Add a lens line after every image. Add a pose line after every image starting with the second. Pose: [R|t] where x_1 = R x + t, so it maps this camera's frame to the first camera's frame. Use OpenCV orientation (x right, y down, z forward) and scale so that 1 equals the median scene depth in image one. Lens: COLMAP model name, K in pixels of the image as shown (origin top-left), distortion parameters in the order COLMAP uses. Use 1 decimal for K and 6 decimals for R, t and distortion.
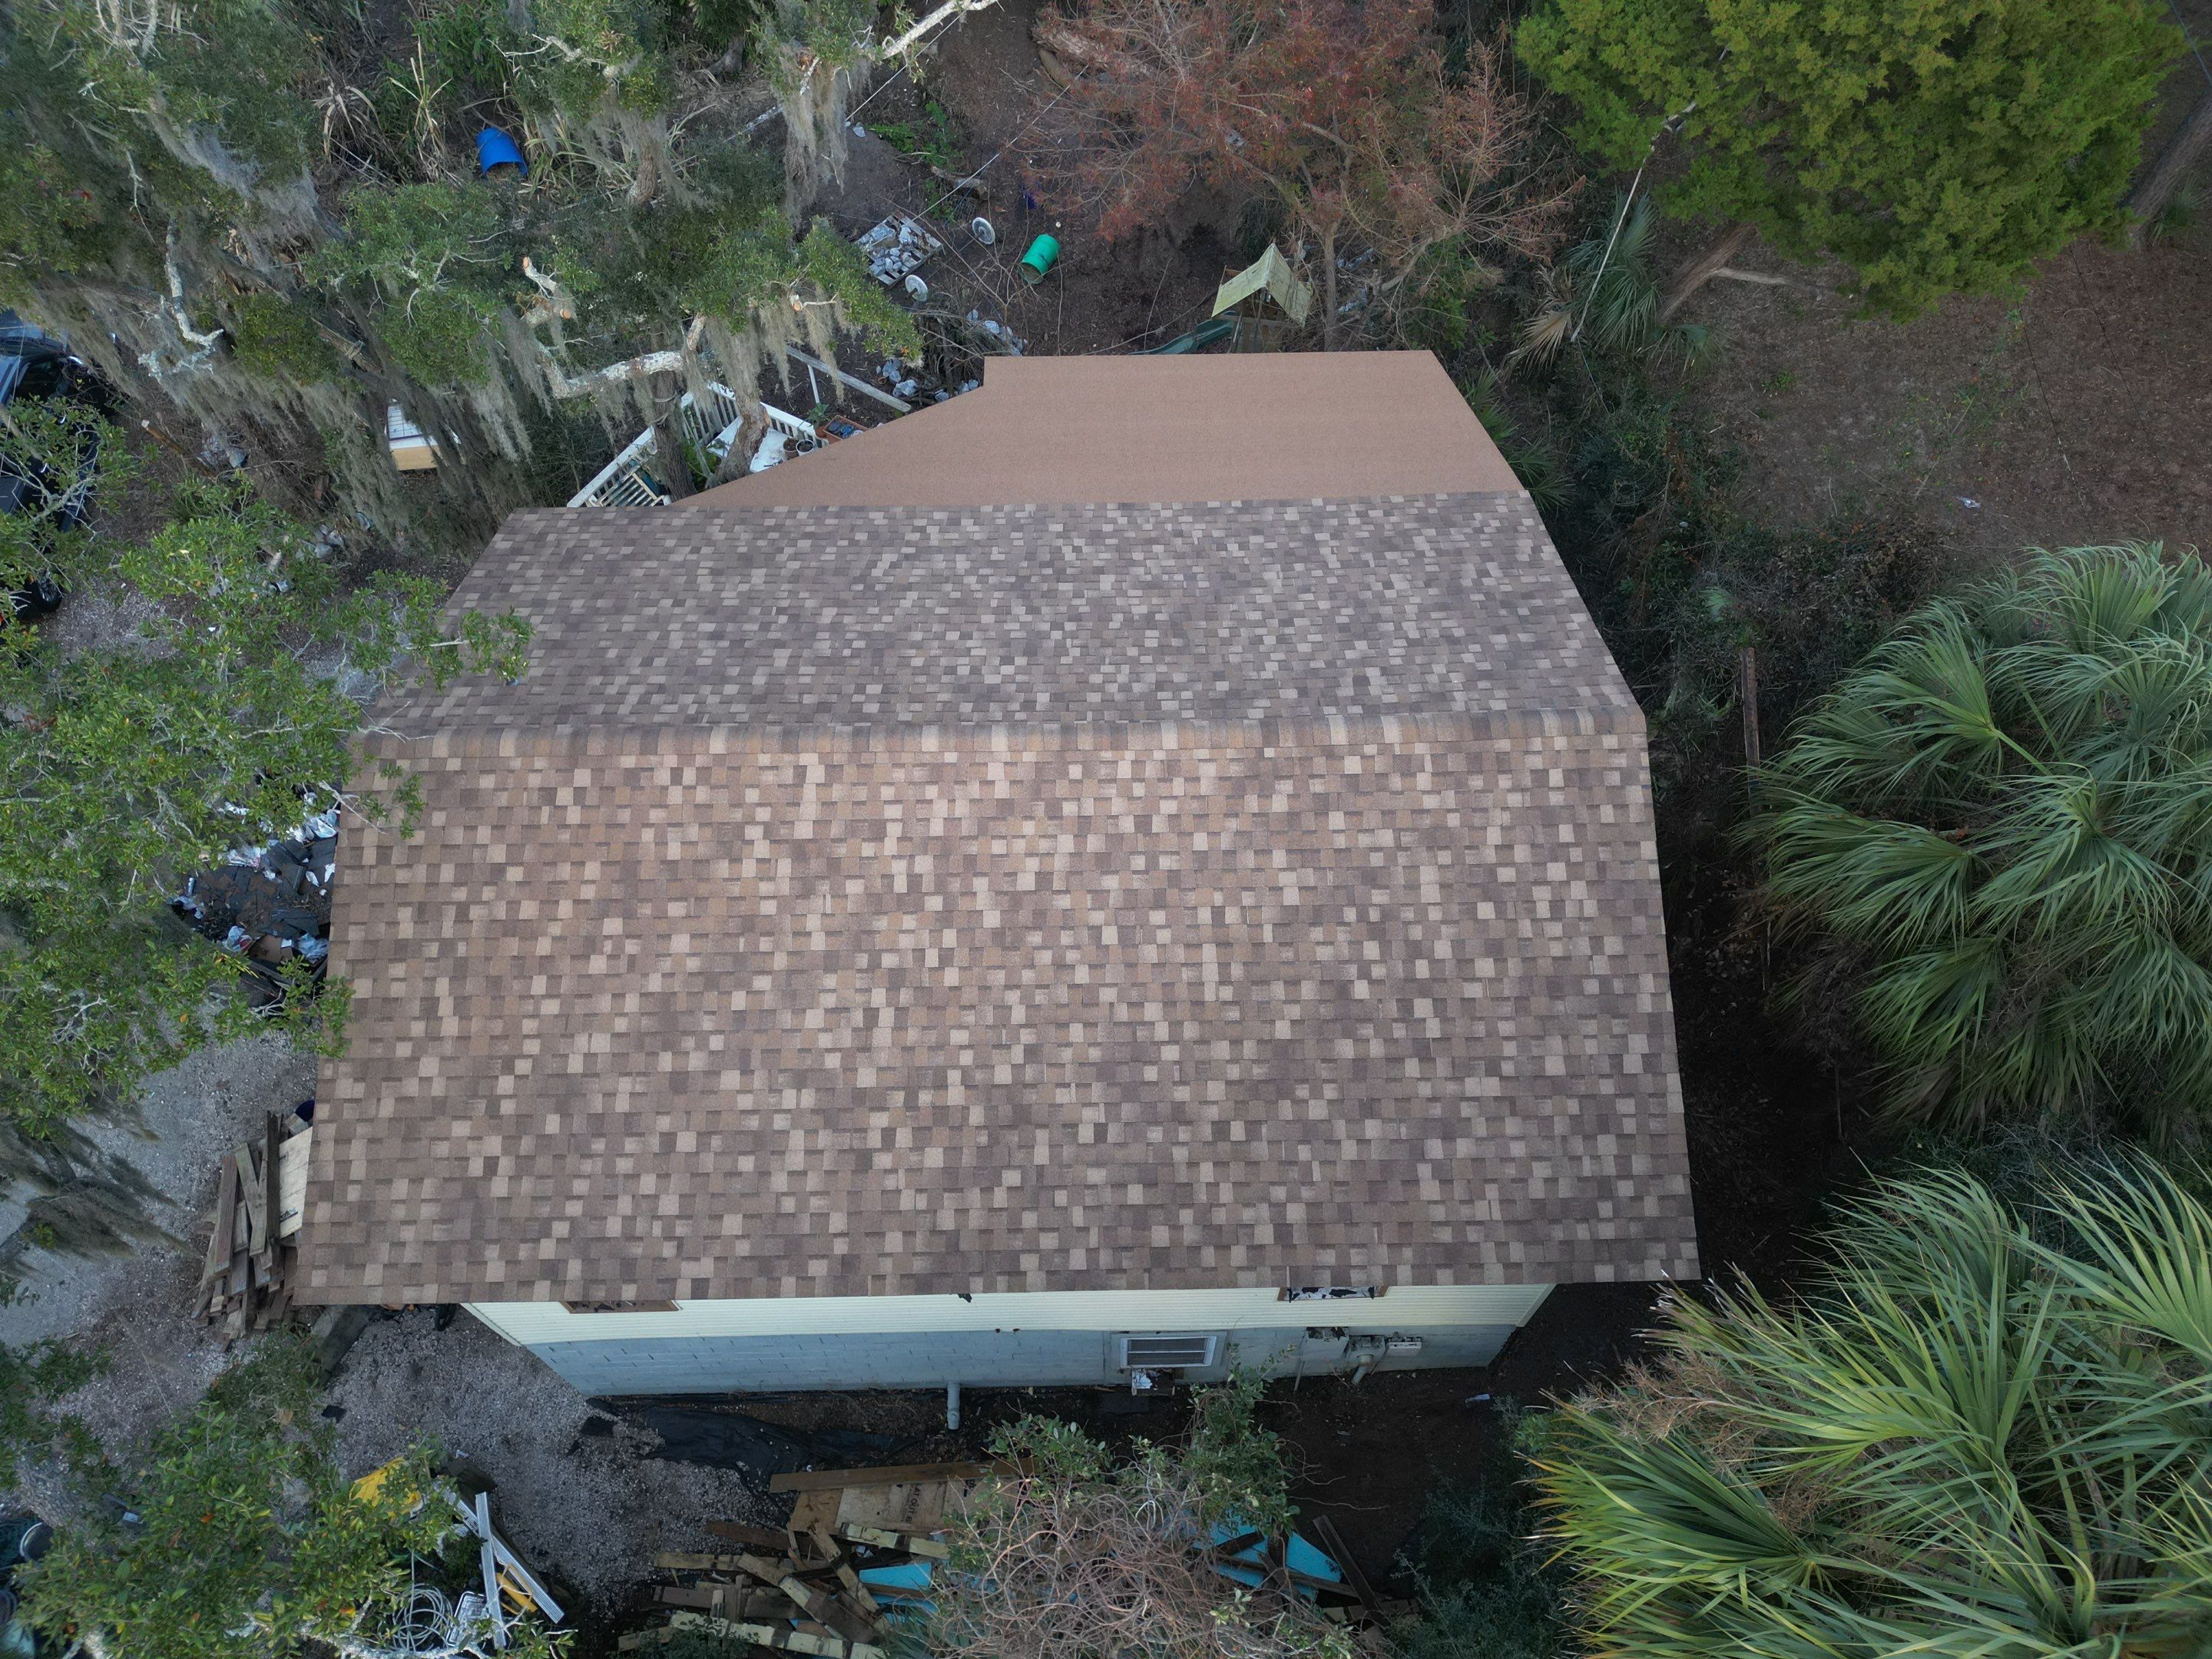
lens RADIAL K [[1539.6, 0, 1106.7], [0, 1539.6, 825.8], [0, 0, 1]] dist [0.082965, -0.080868]
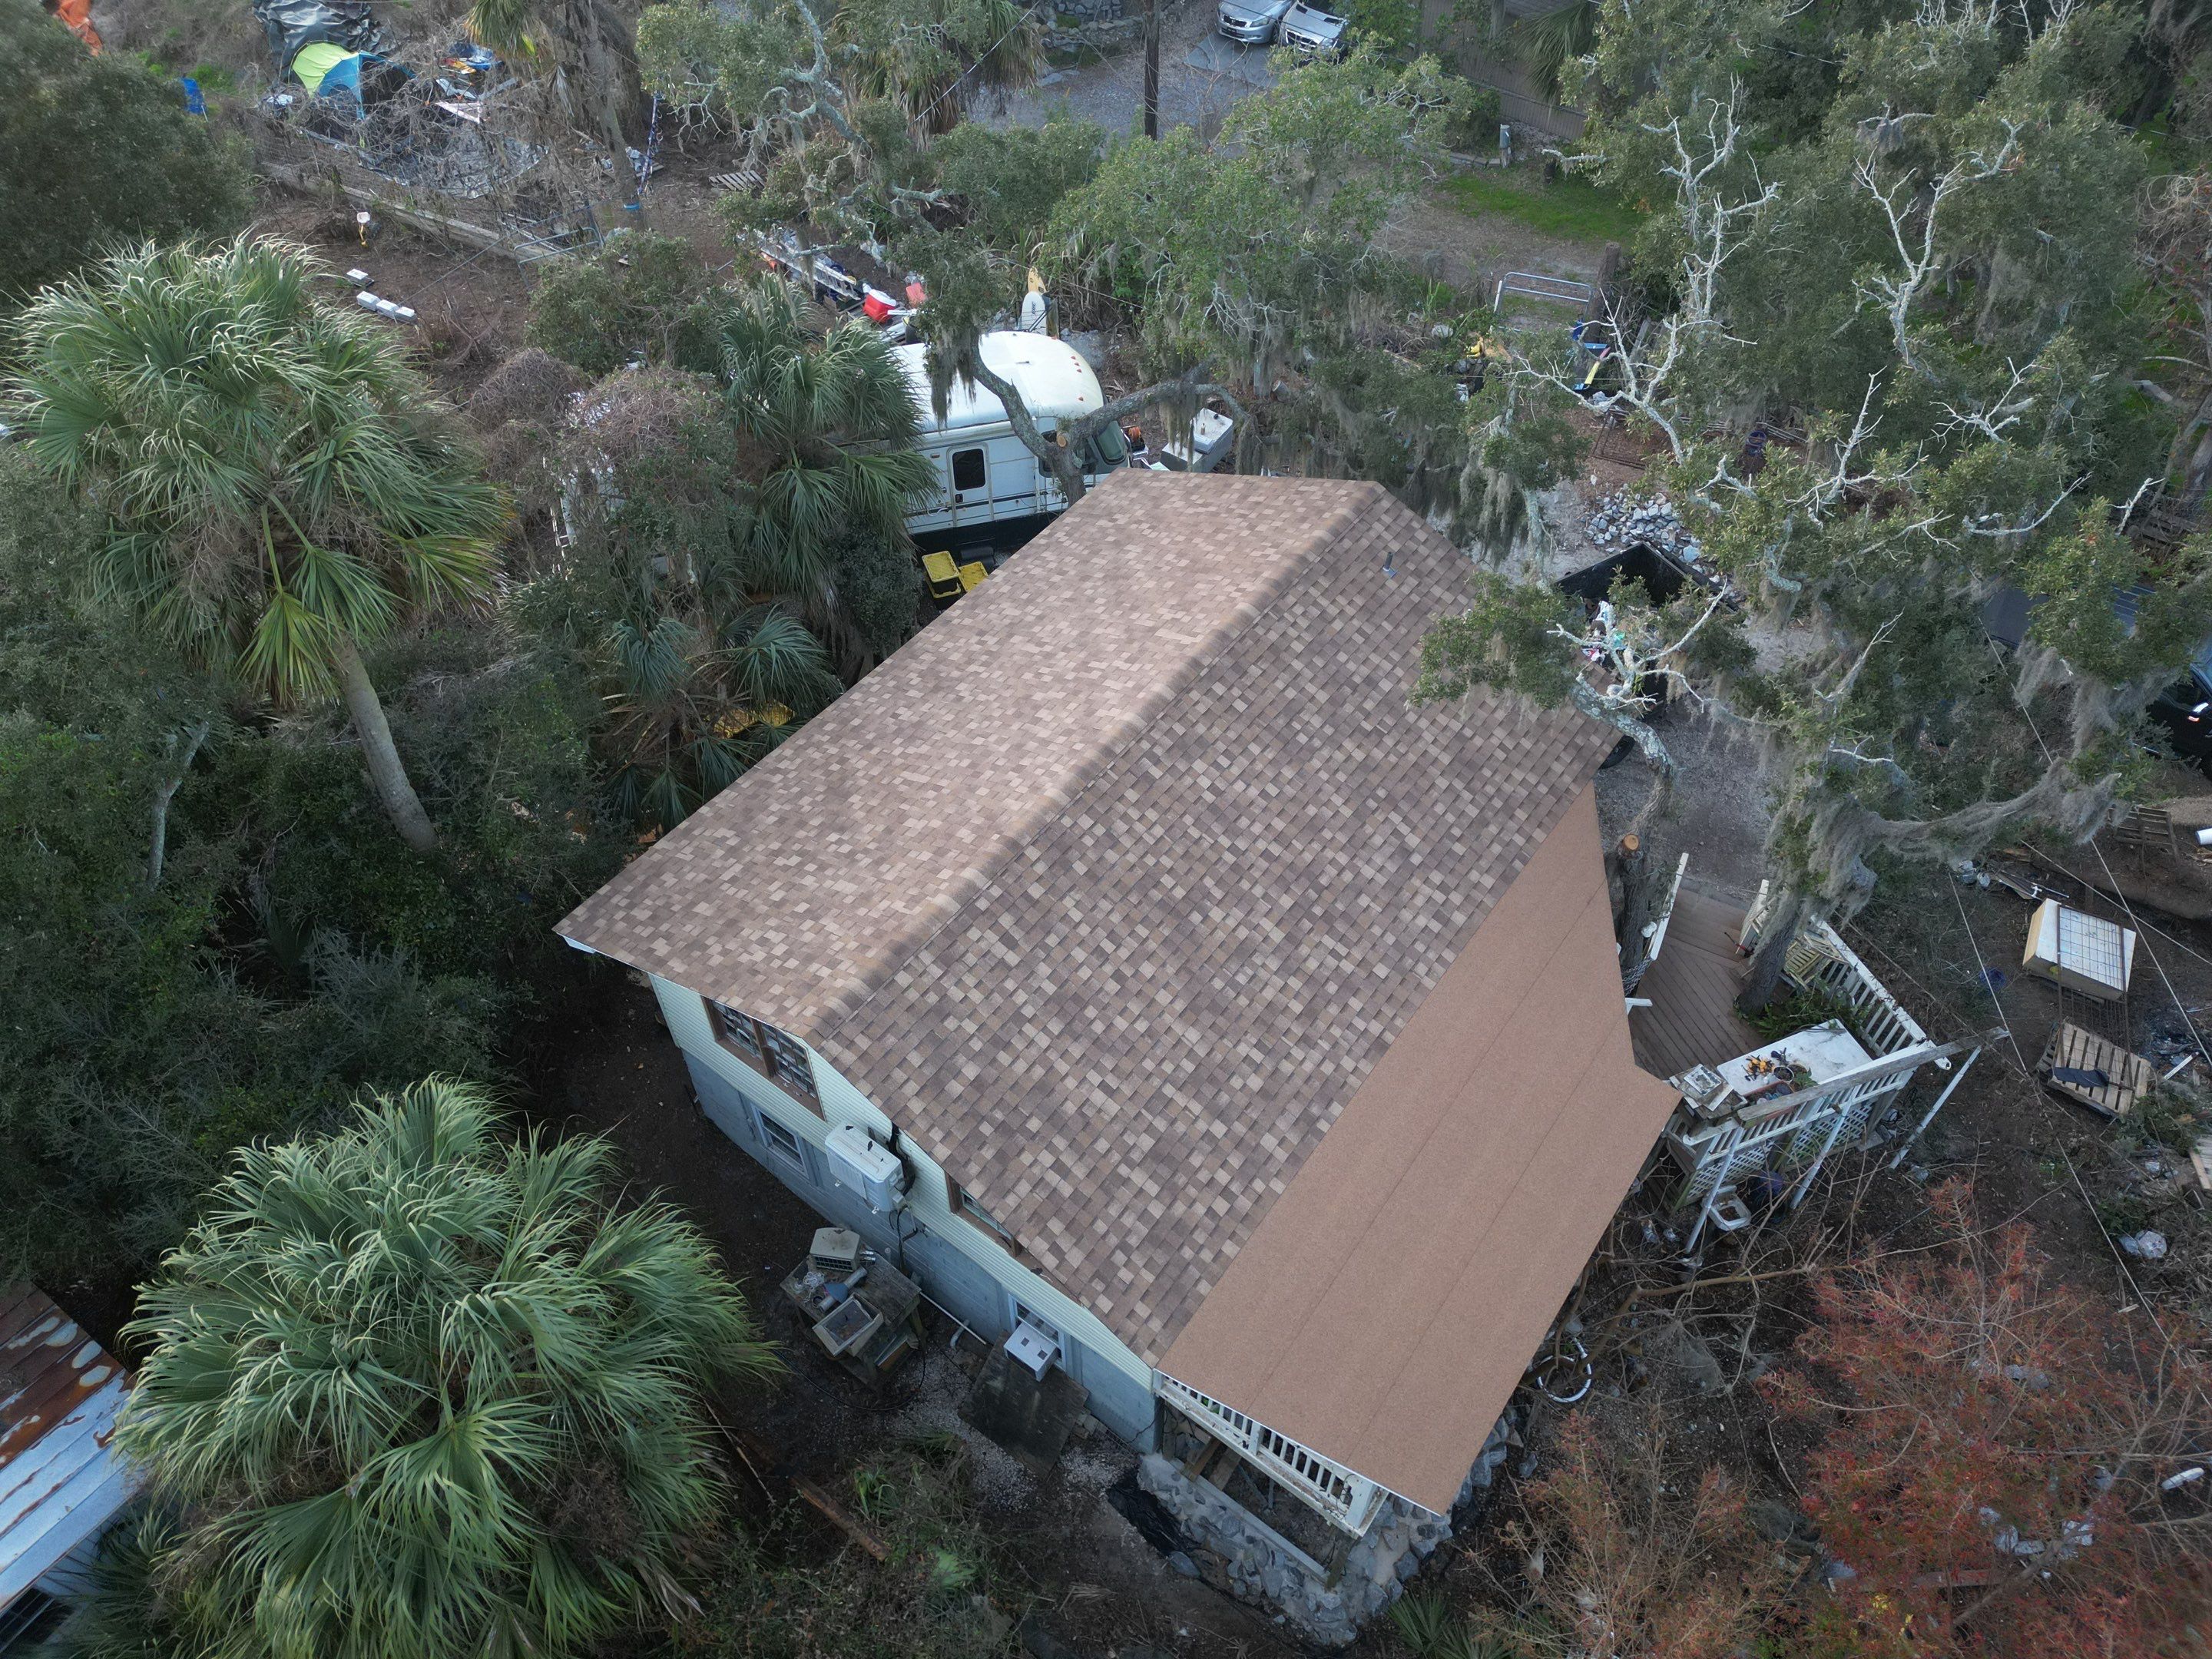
lens RADIAL K [[1539.6, 0, 1095.5], [0, 1539.6, 826.3], [0, 0, 1]] dist [0.082965, -0.080868]
pose [[-0.615907, 0.603666, -0.506208, 0.707212], [-0.652896, -0.031523, 0.756791, -1.085816], [0.440892, 0.796614, 0.413546, 0.510781]]
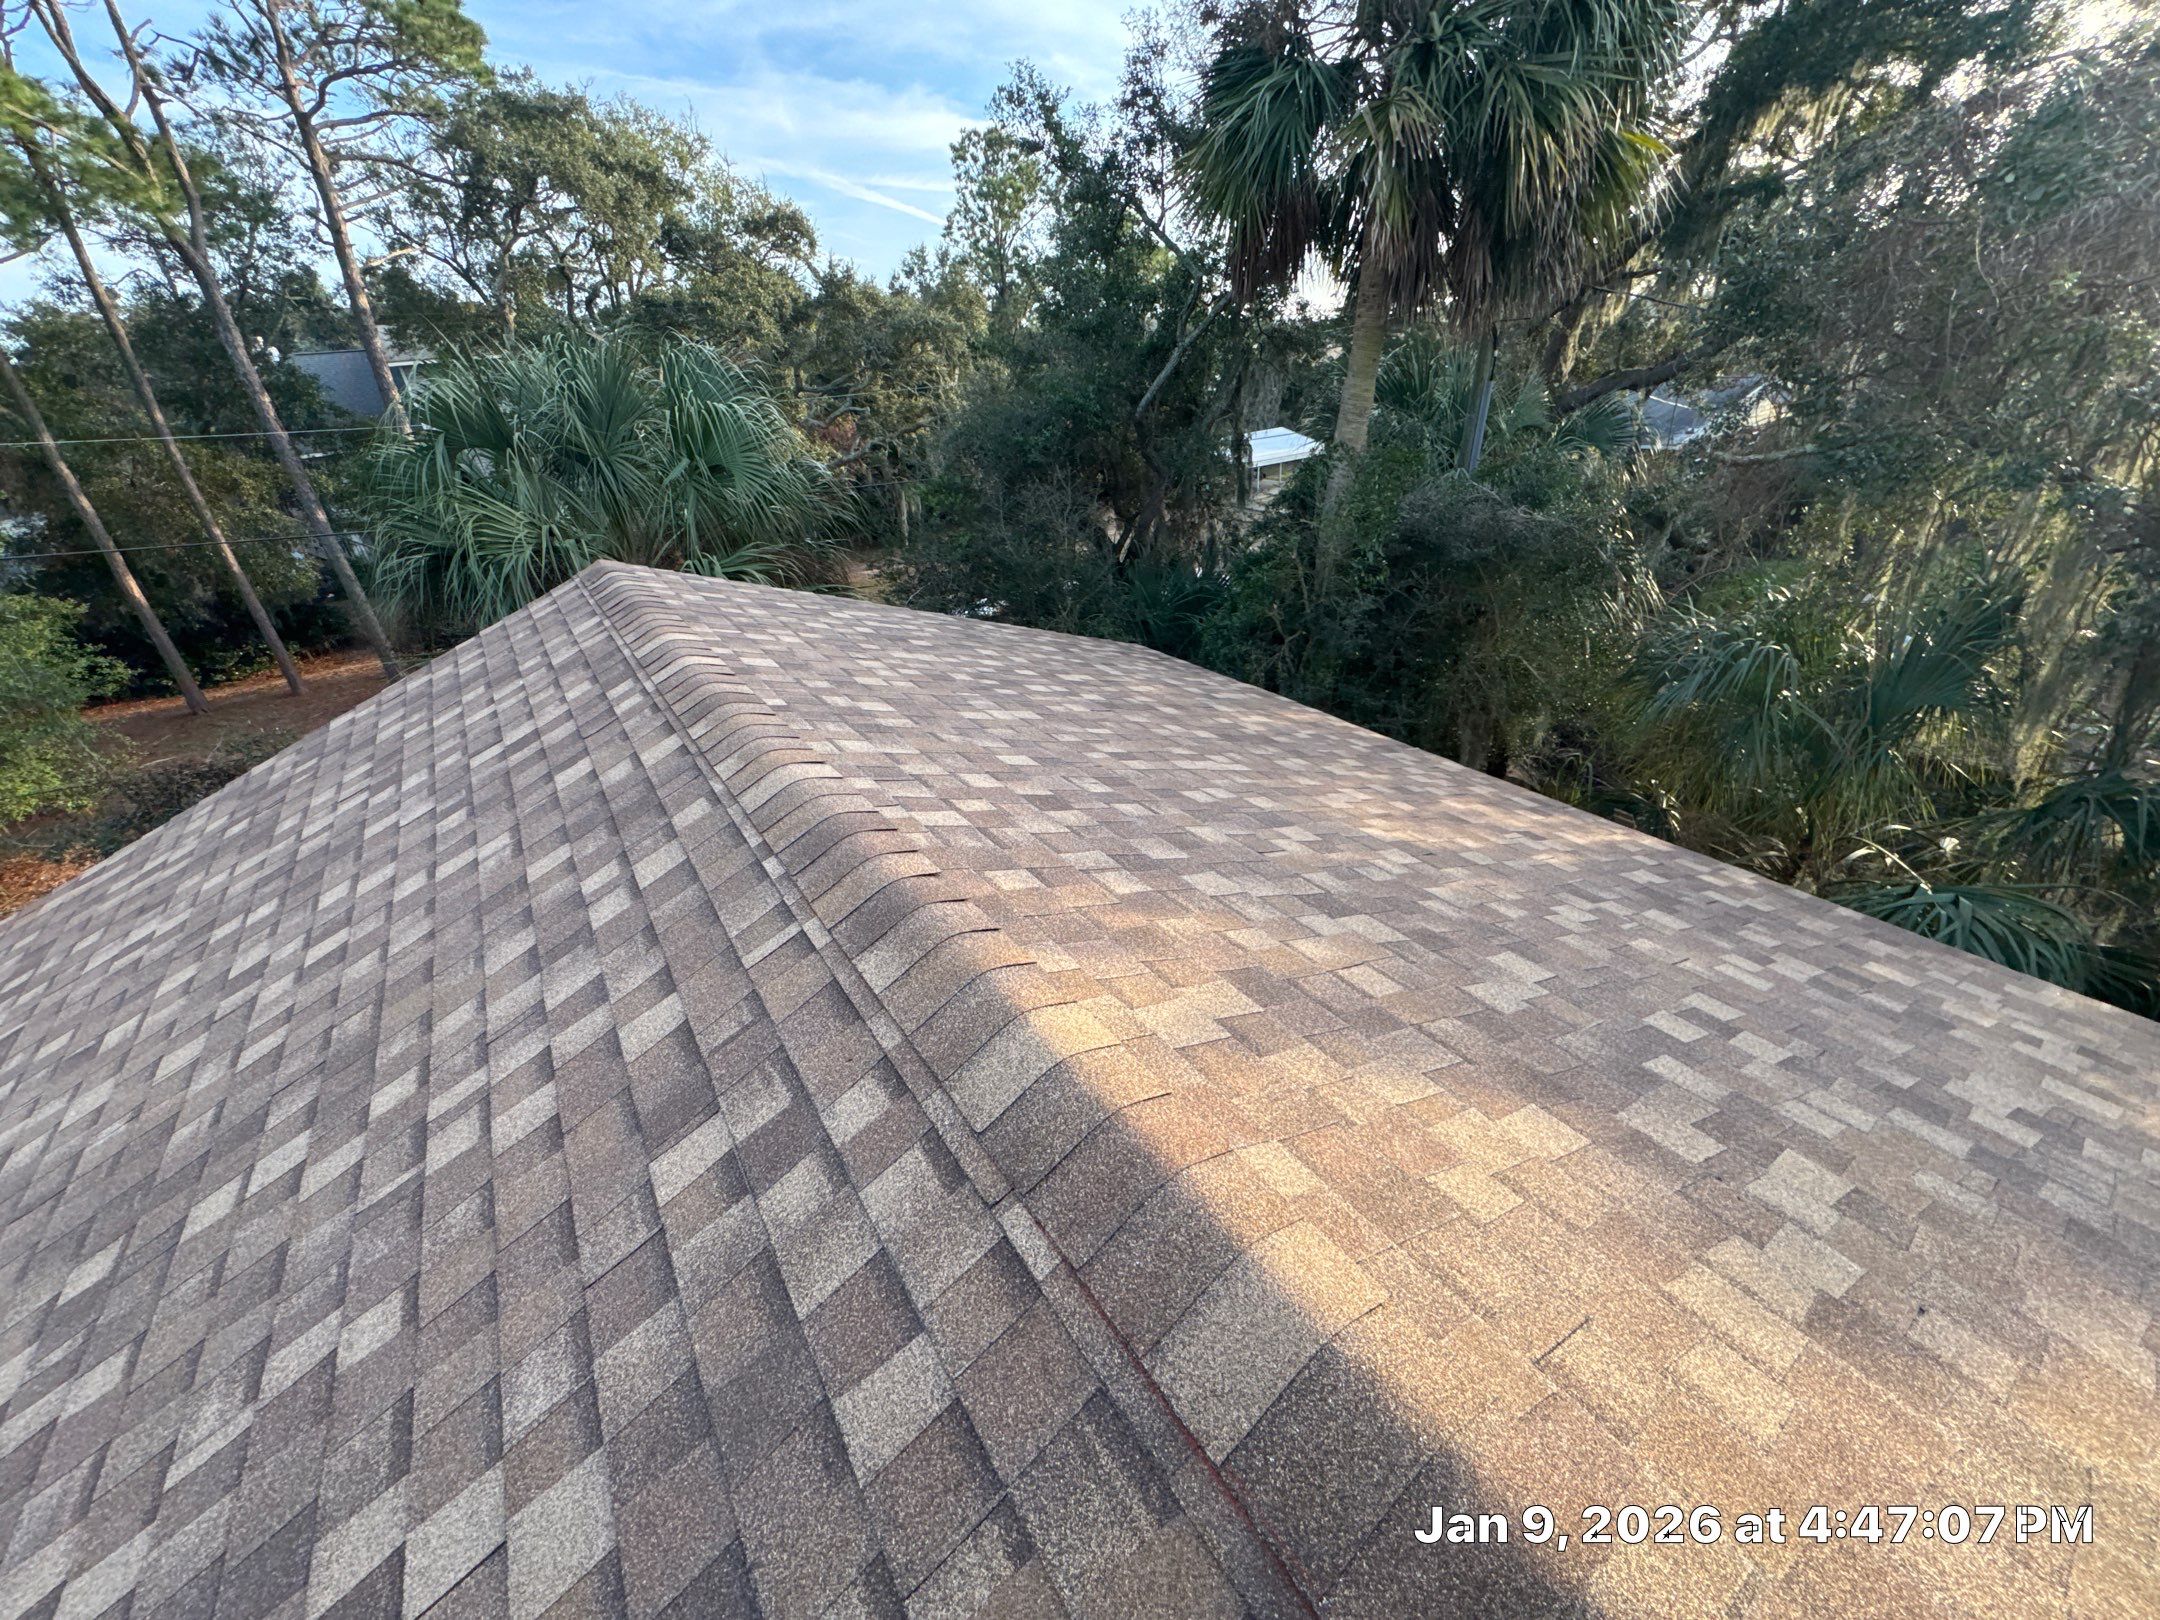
lens RADIAL K [[857.8, 0, 1072.4], [0, 857.8, 809.1], [0, 0, 1]] dist [-0.003979, 0.000071]
pose [[-0.532909, -0.365059, 0.763374, -0.152239], [0.751164, 0.211240, 0.625404, -0.136086], [-0.389564, 0.906703, 0.161648, 0.969564]]
